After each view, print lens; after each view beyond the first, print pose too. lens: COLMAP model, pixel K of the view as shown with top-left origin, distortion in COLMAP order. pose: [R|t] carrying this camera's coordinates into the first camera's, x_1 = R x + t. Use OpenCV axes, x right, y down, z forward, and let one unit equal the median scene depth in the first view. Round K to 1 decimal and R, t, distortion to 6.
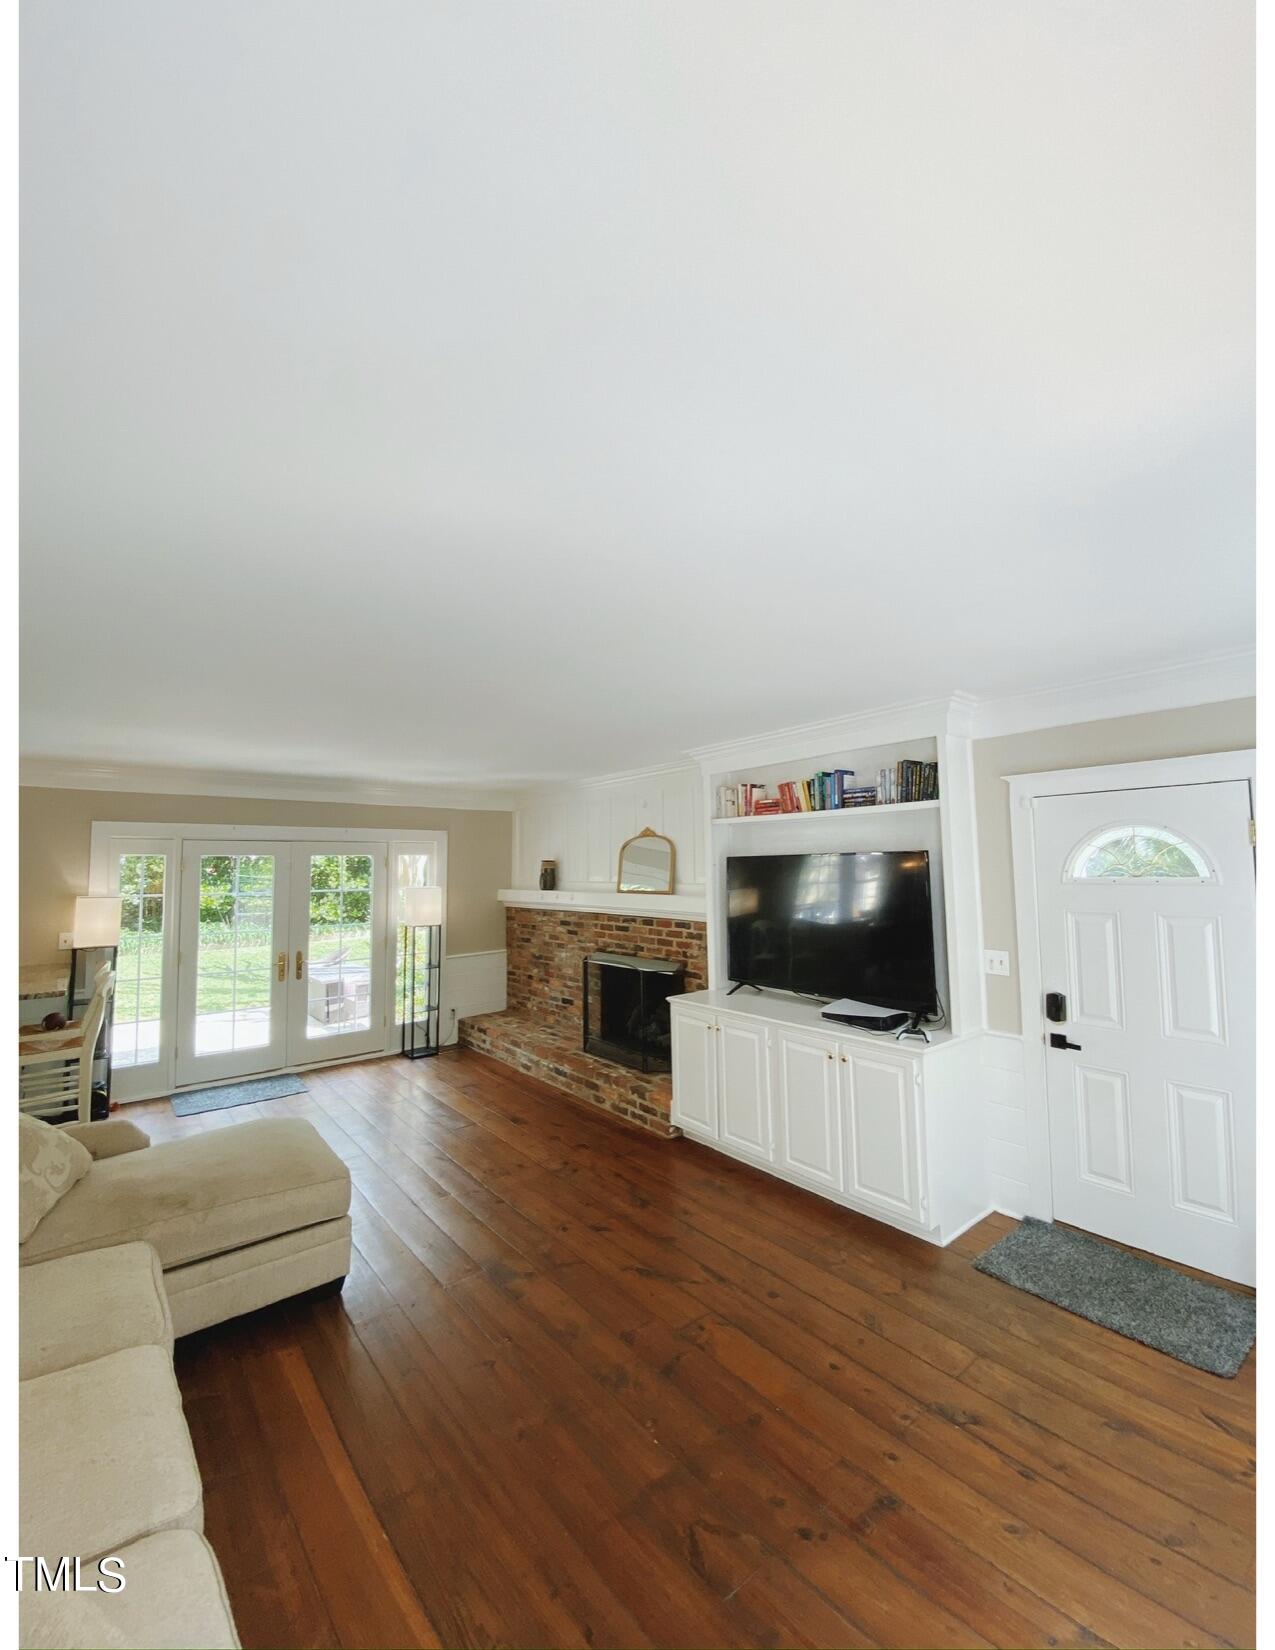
lens RADIAL K [[665.4, 0, 668.6], [0, 665.4, 822.6], [0, 0, 1]] dist [0.023433, -0.019530]
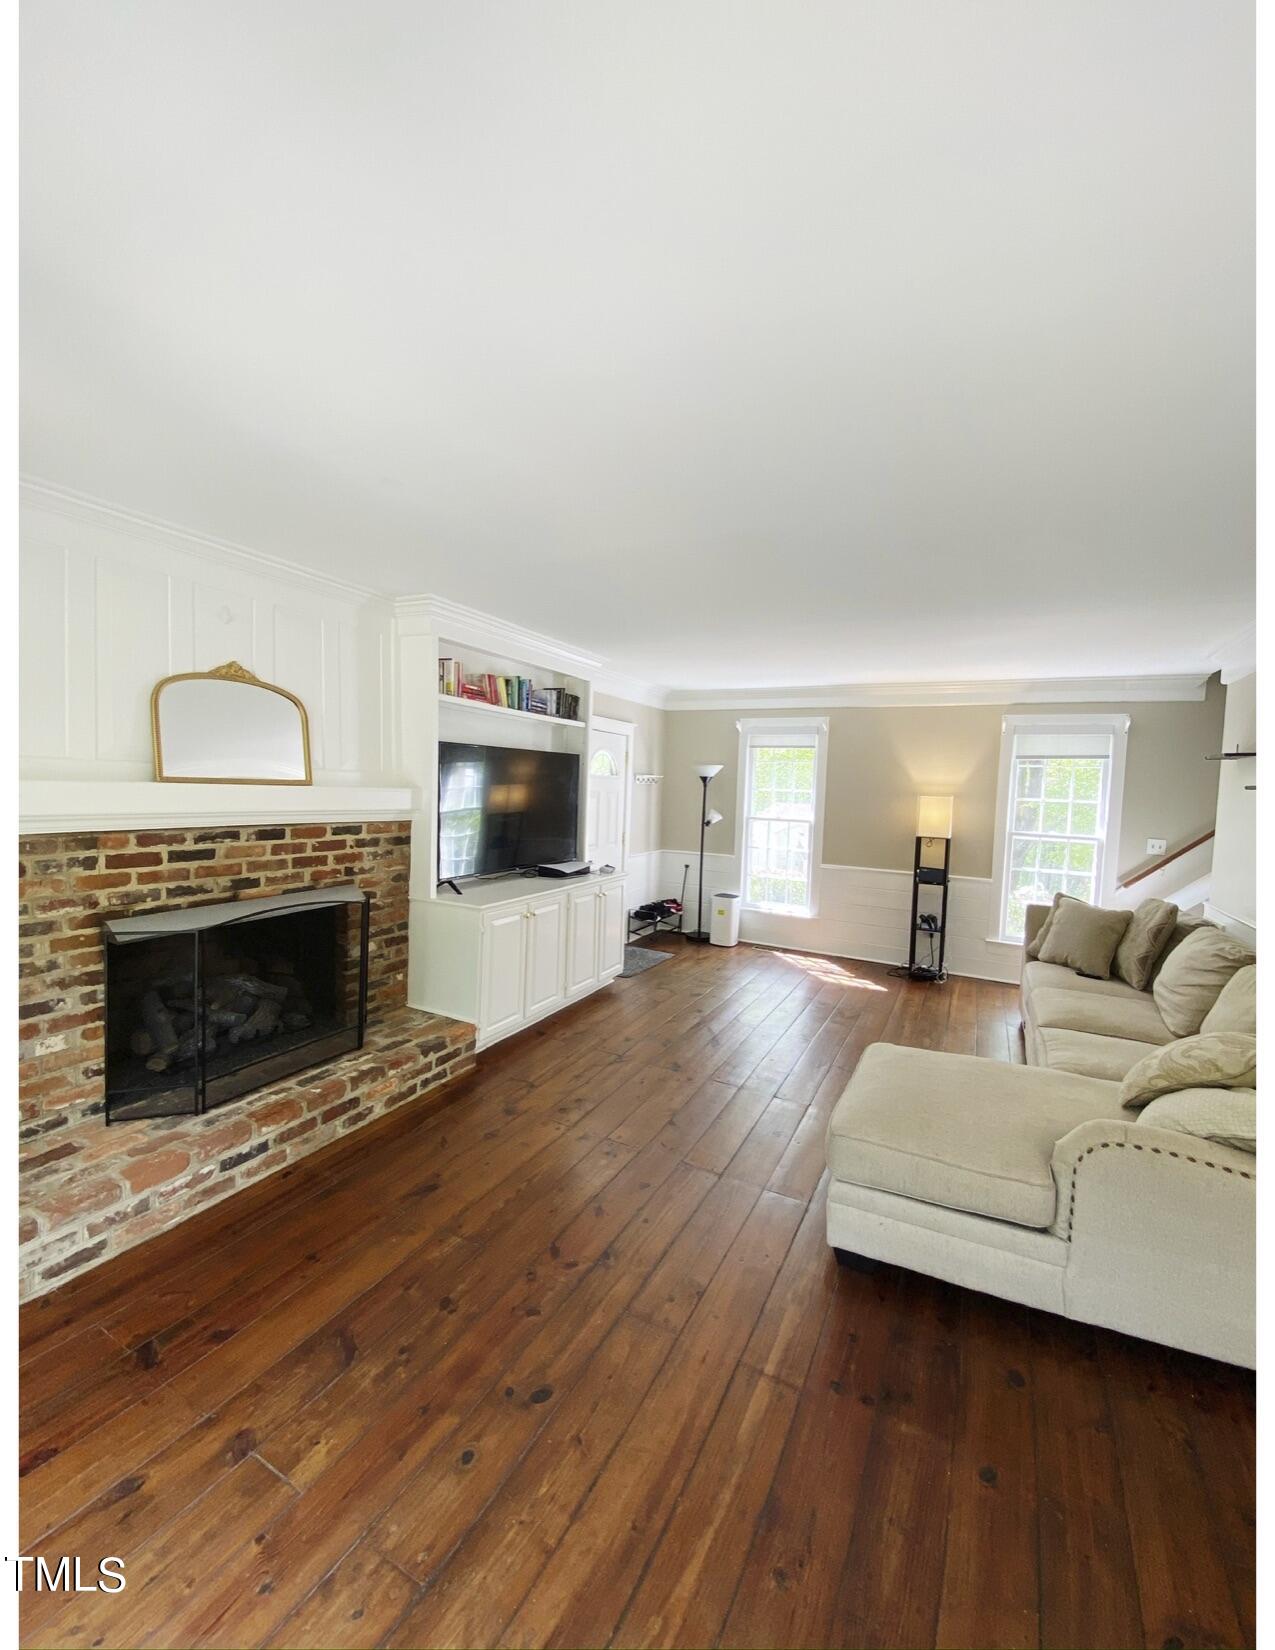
lens RADIAL K [[665.4, 0, 668.6], [0, 665.4, 822.6], [0, 0, 1]] dist [0.023433, -0.019530]
pose [[-0.403894, -0.065095, 0.912487, -0.718172], [-0.104228, 0.994244, 0.024793, 0.091667], [-0.908849, -0.085093, -0.408354, 0.949103]]
